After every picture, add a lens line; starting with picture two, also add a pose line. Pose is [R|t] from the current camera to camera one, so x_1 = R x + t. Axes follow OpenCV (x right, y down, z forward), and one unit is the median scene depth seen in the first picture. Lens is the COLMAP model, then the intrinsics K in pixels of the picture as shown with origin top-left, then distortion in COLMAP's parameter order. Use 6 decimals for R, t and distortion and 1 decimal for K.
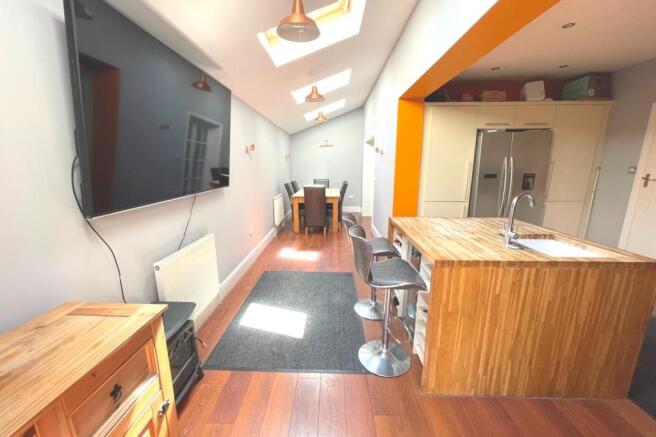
lens RADIAL K [[265.1, 0, 323.0], [0, 265.1, 221.5], [0, 0, 1]] dist [-0.004729, 0.000293]
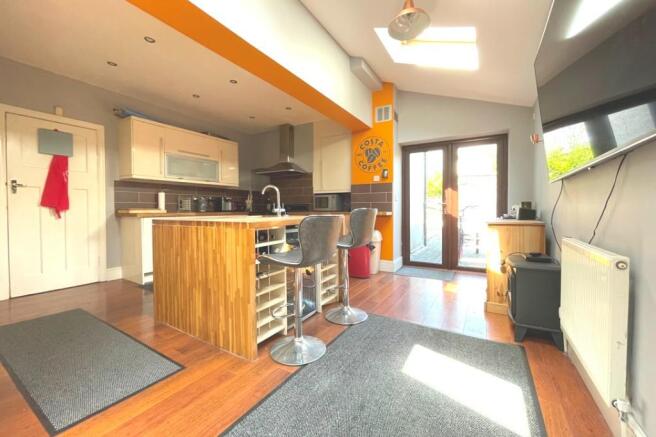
lens RADIAL K [[265.1, 0, 325.4], [0, 265.1, 215.5], [0, 0, 1]] dist [-0.004729, 0.000293]
pose [[-0.870481, -0.005778, 0.492168, -0.162402], [0.107583, 0.973519, 0.201708, -0.108163], [-0.480300, 0.228531, -0.846809, 1.109107]]
